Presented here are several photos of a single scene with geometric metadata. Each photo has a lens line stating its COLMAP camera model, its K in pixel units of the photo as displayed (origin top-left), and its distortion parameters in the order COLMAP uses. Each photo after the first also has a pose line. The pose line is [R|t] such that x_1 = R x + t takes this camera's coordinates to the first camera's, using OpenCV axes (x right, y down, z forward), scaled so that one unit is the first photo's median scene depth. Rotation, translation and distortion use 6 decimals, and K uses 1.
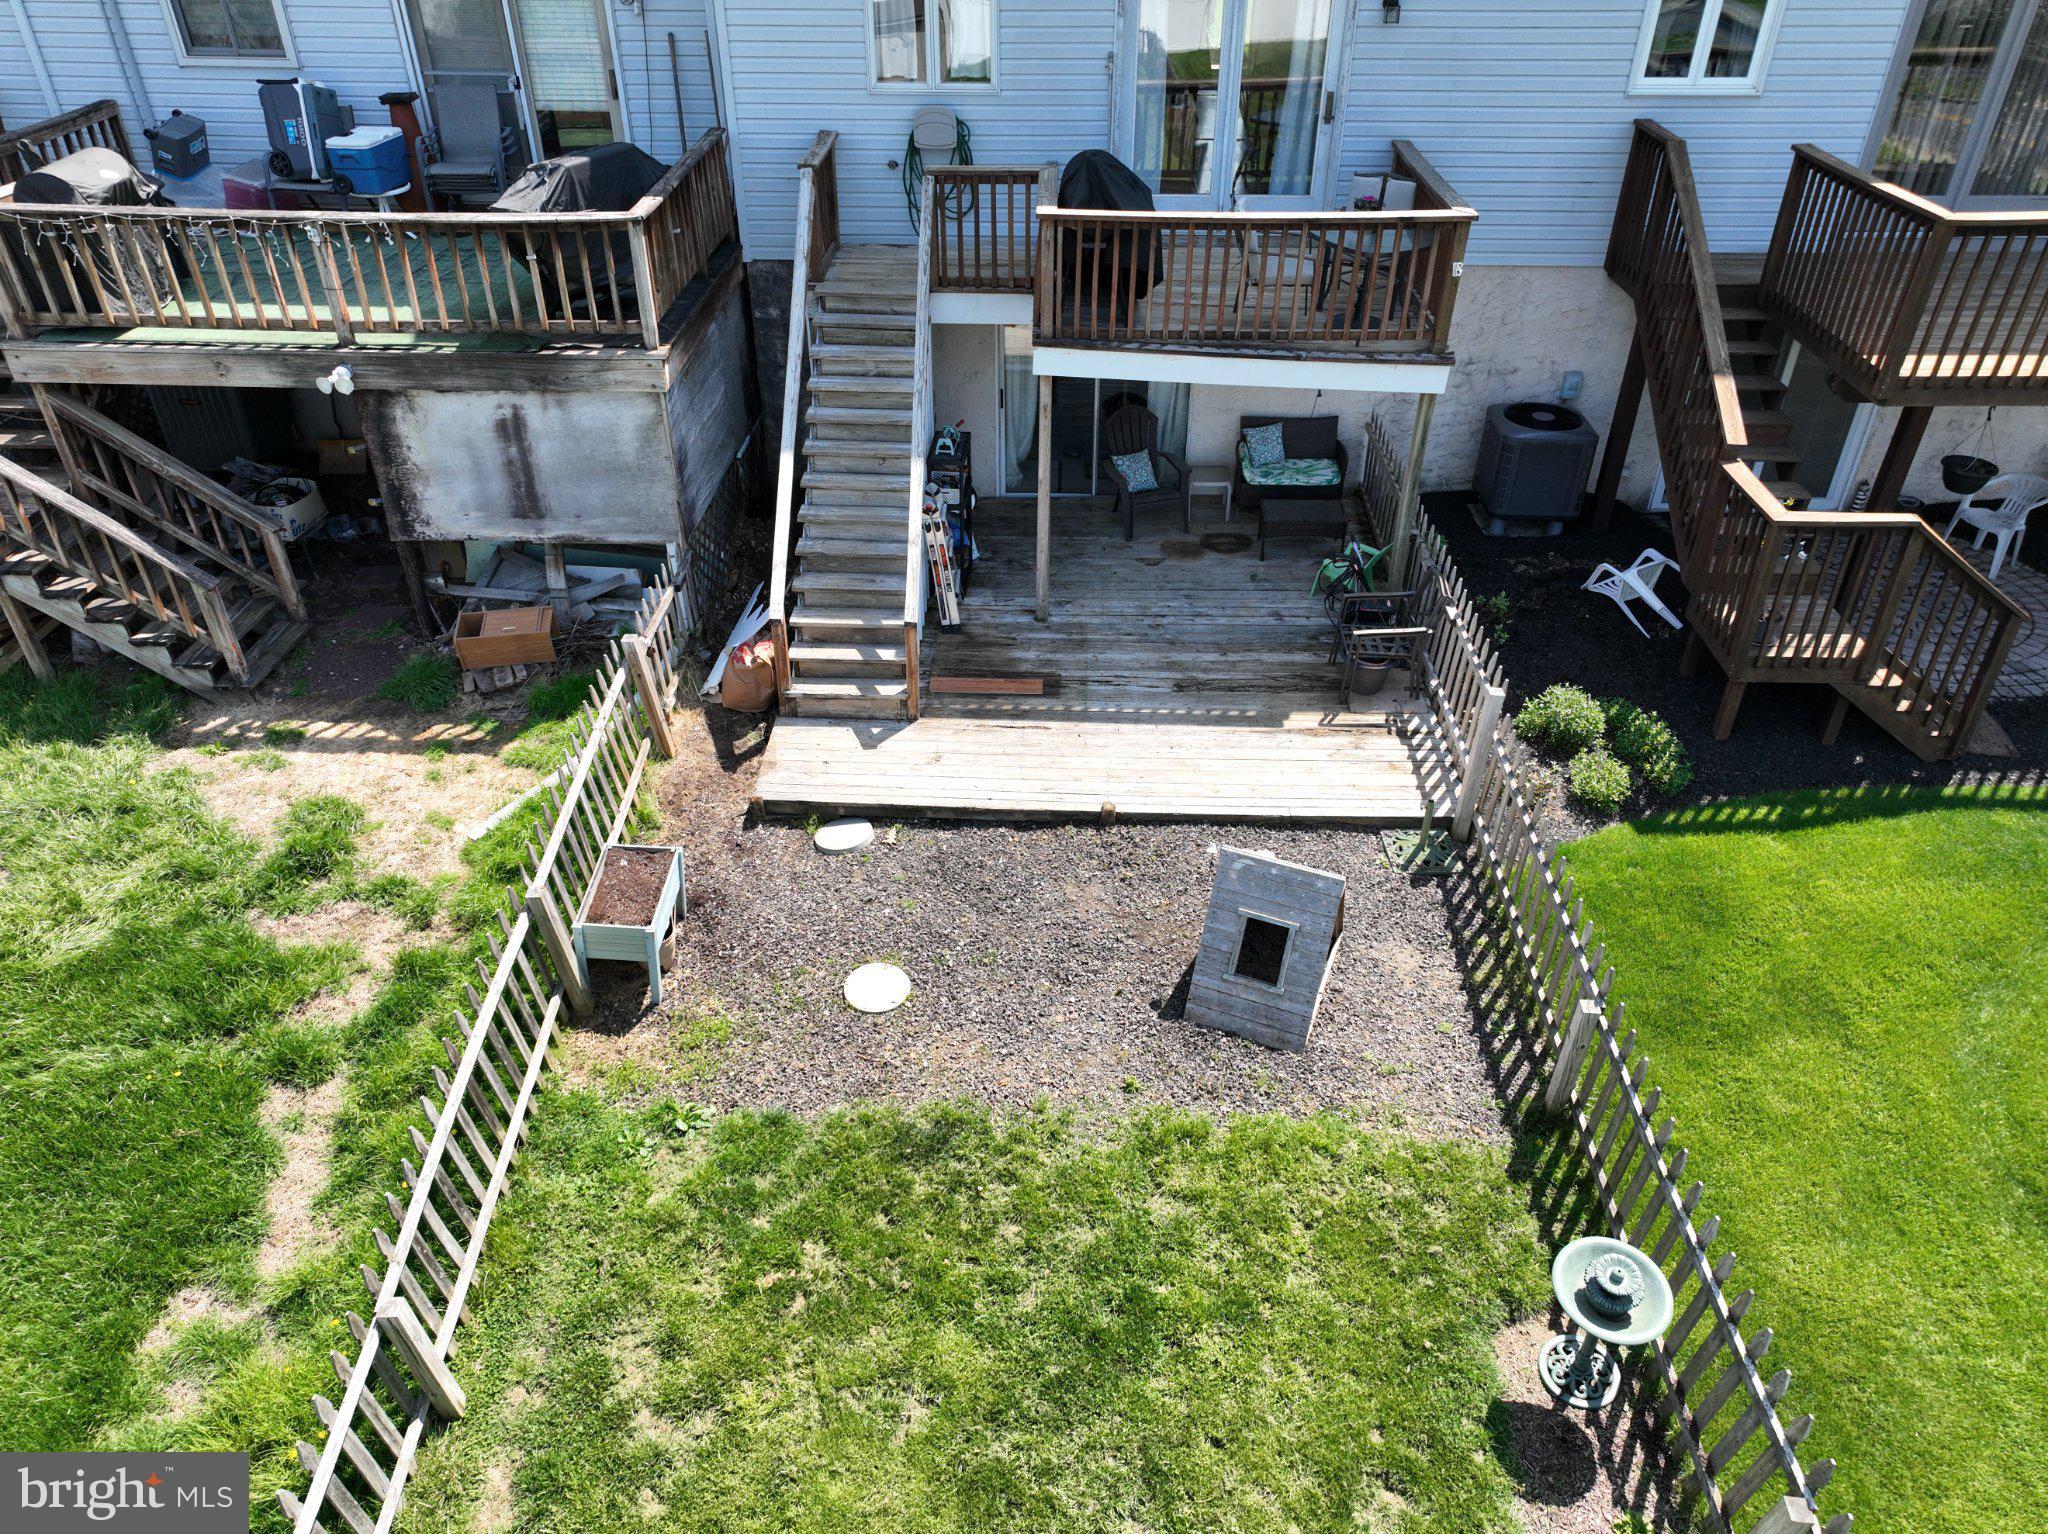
lens RADIAL K [[1439.4, 0, 1026.4], [0, 1439.4, 767.3], [0, 0, 1]] dist [0.005469, 0.007428]
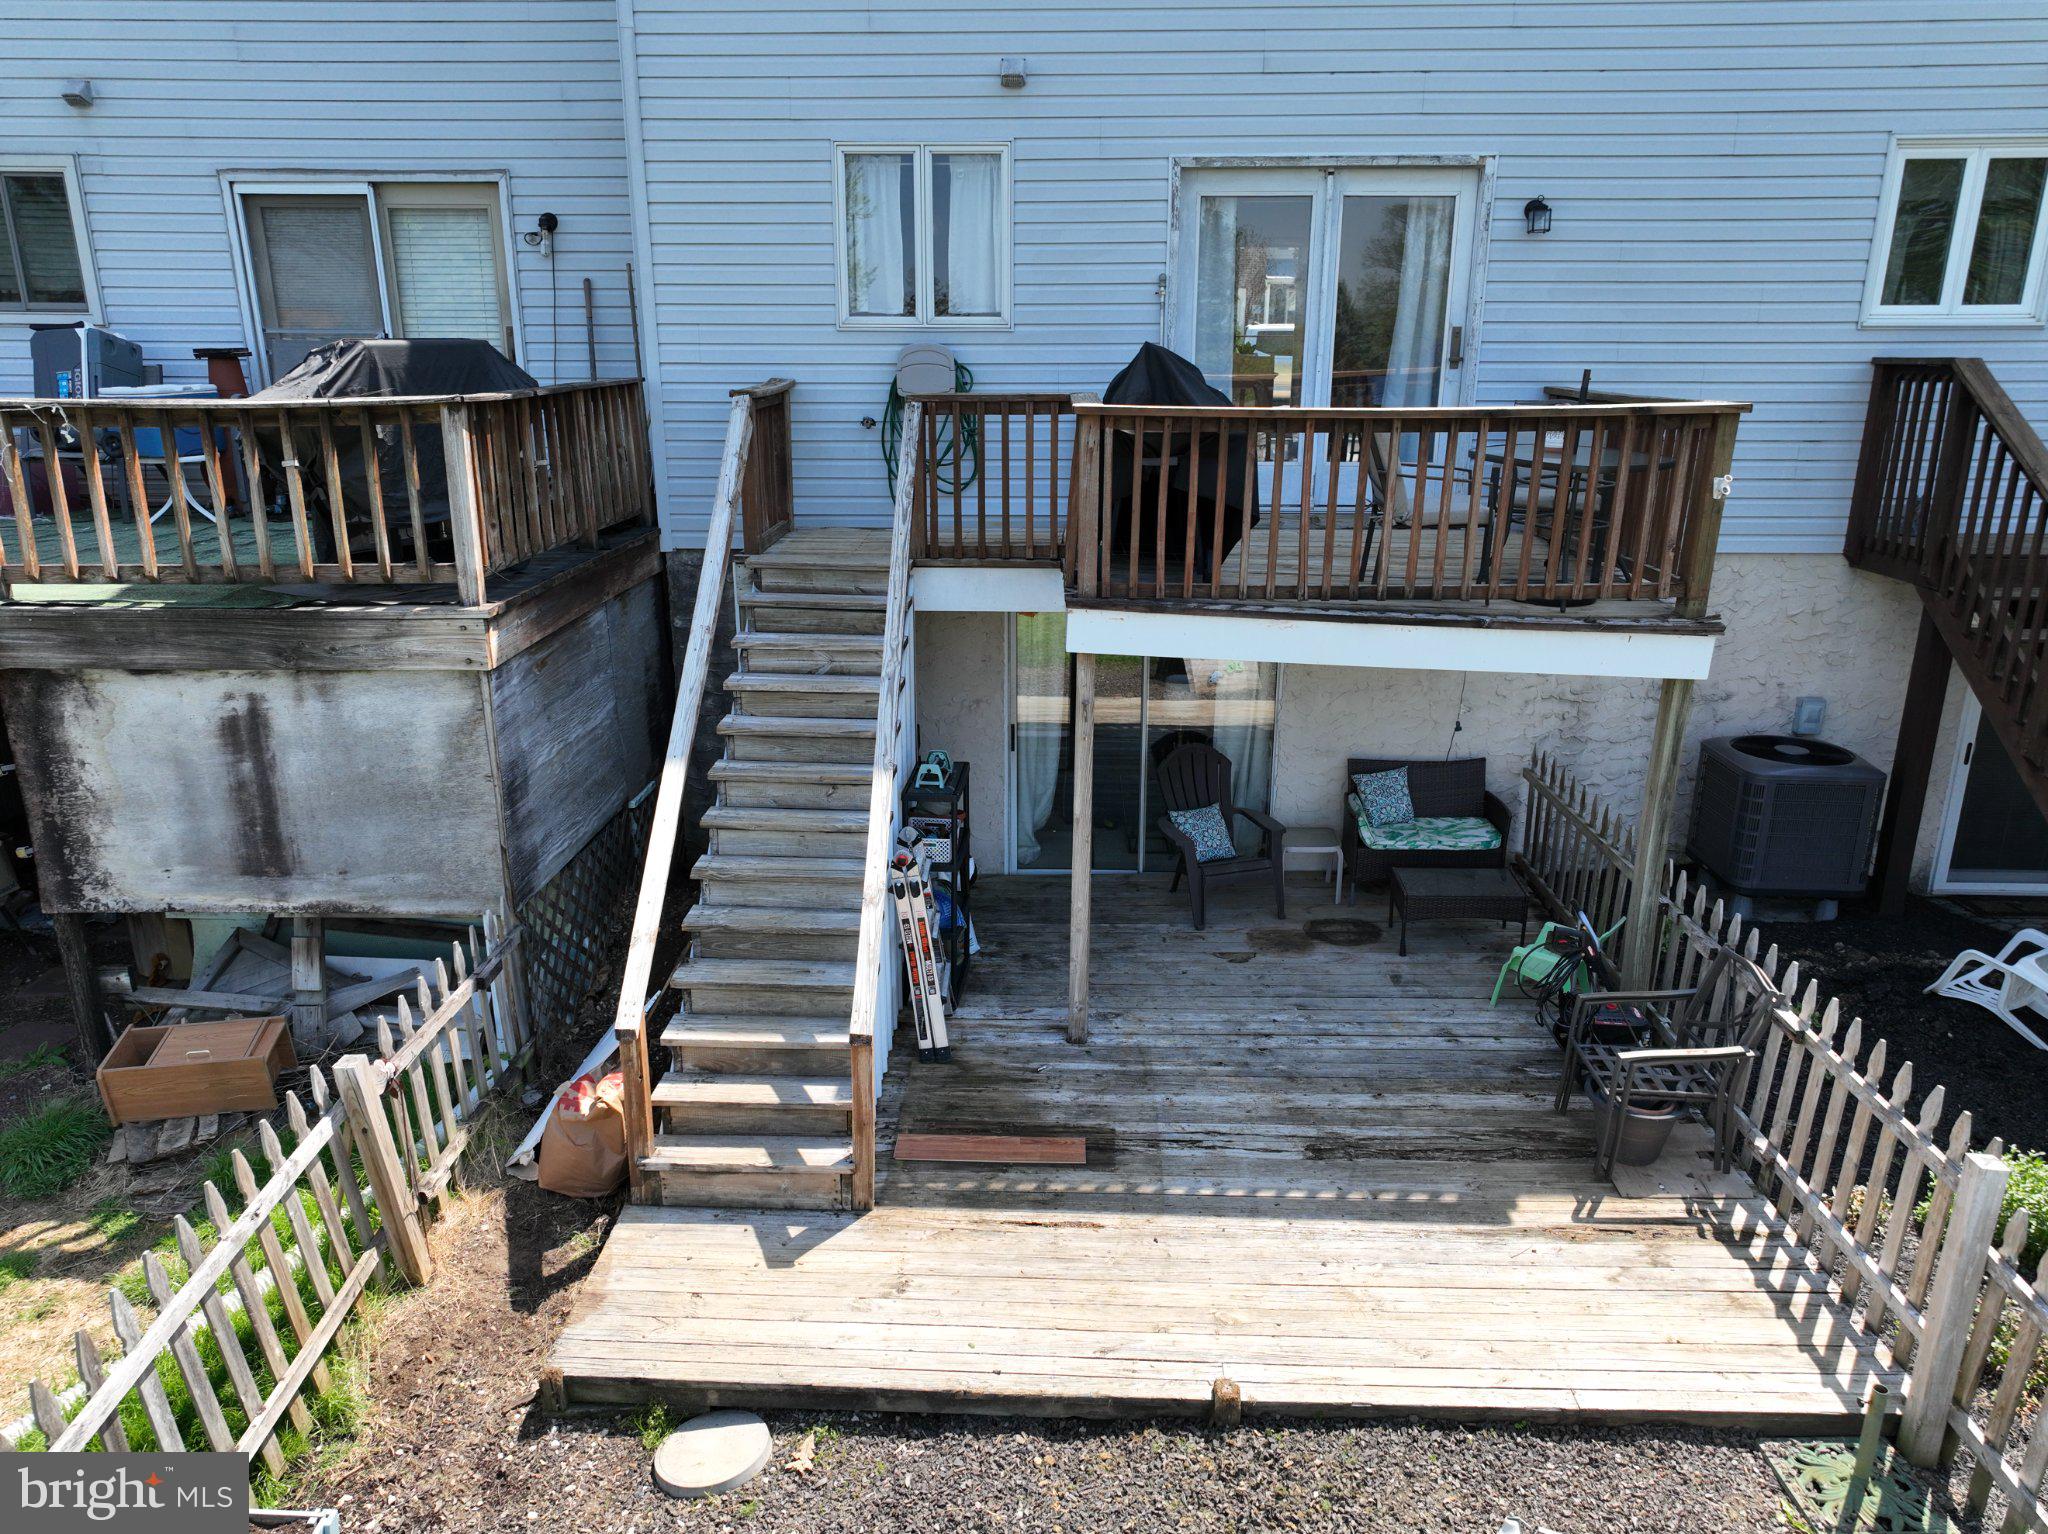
lens RADIAL K [[1439.4, 0, 1026.4], [0, 1439.4, 767.3], [0, 0, 1]] dist [0.005469, 0.007428]
pose [[0.999998, -0.000259, 0.002159, -0.014586], [0.000917, 0.950379, -0.311093, -0.022037], [-0.001971, 0.311094, 0.950377, 0.395303]]
